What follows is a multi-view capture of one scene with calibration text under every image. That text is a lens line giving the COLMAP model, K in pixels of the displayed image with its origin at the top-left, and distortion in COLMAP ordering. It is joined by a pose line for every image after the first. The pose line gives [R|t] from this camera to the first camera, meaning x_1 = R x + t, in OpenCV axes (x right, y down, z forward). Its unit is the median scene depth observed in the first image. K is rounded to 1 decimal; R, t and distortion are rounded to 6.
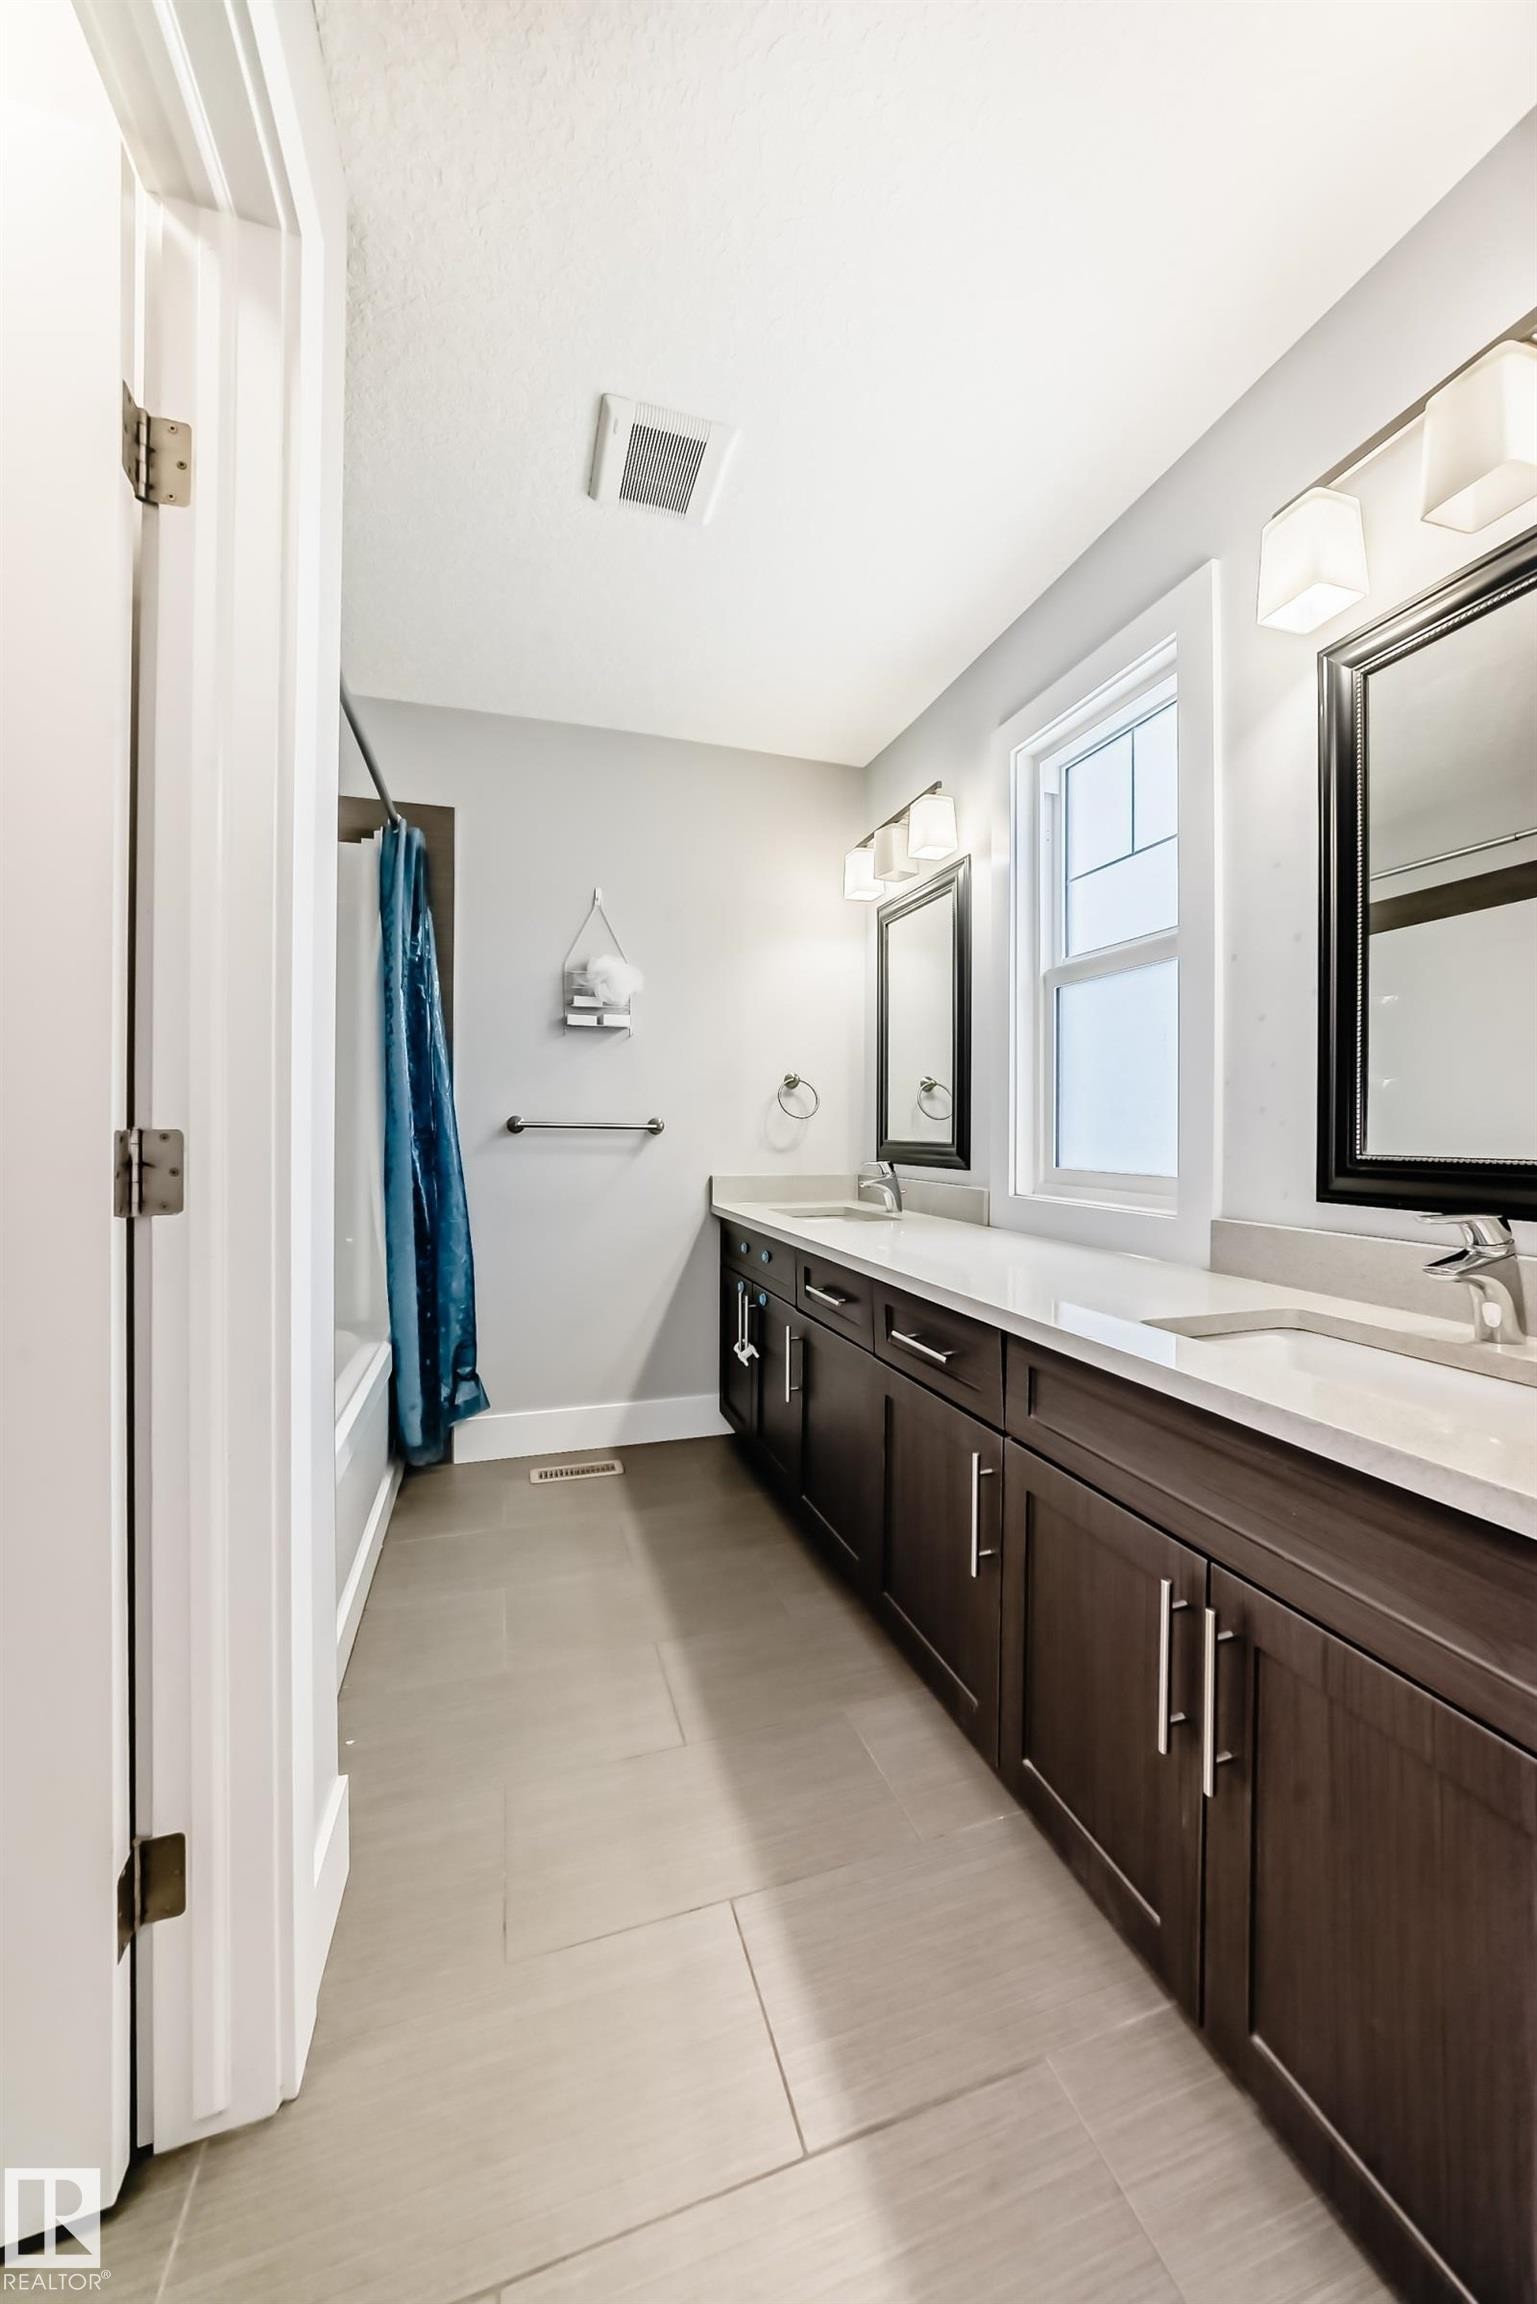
lens RADIAL K [[810.3, 0, 764.1], [0, 810.3, 1138.3], [0, 0, 1]] dist [-0.008579, 0.000164]
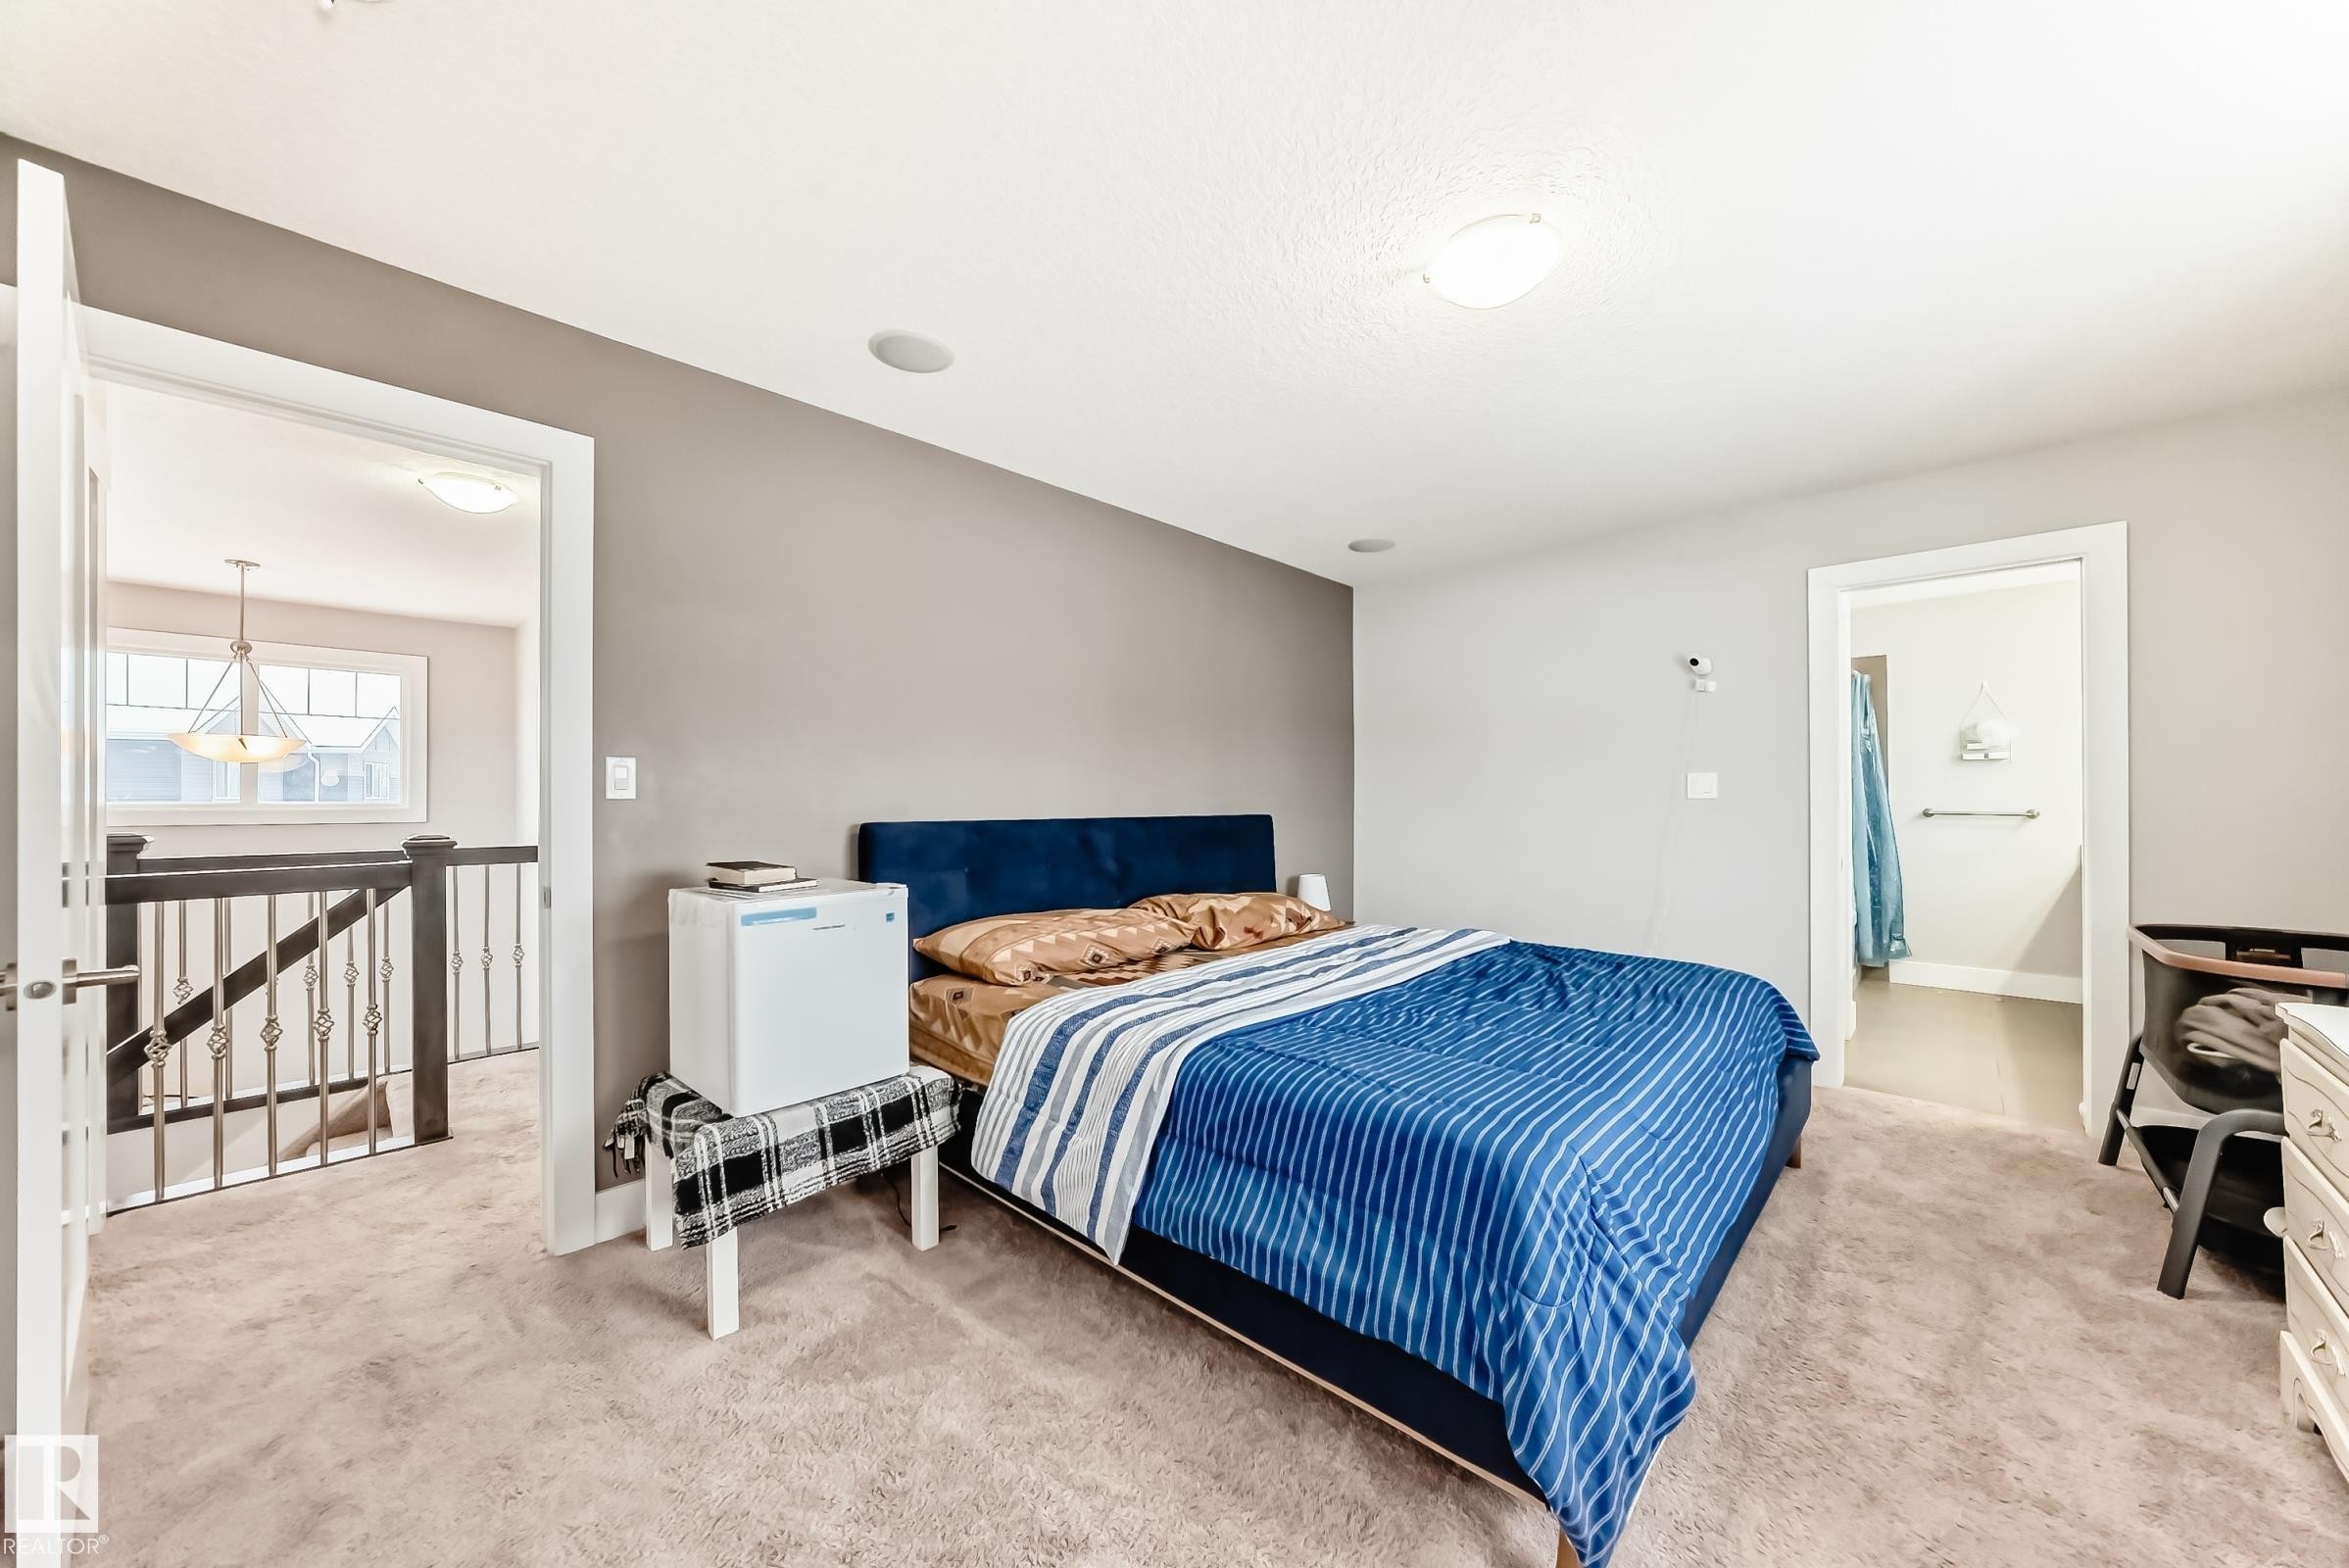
lens RADIAL K [[826.1, 0, 1172.9], [0, 826.1, 795.7], [0, 0, 1]] dist [-0.008579, 0.000164]
pose [[0.468925, -0.013609, -0.883133, 0.577280], [-0.002742, 0.999854, -0.016864, -0.020096], [0.883234, 0.010329, 0.468820, -1.508410]]
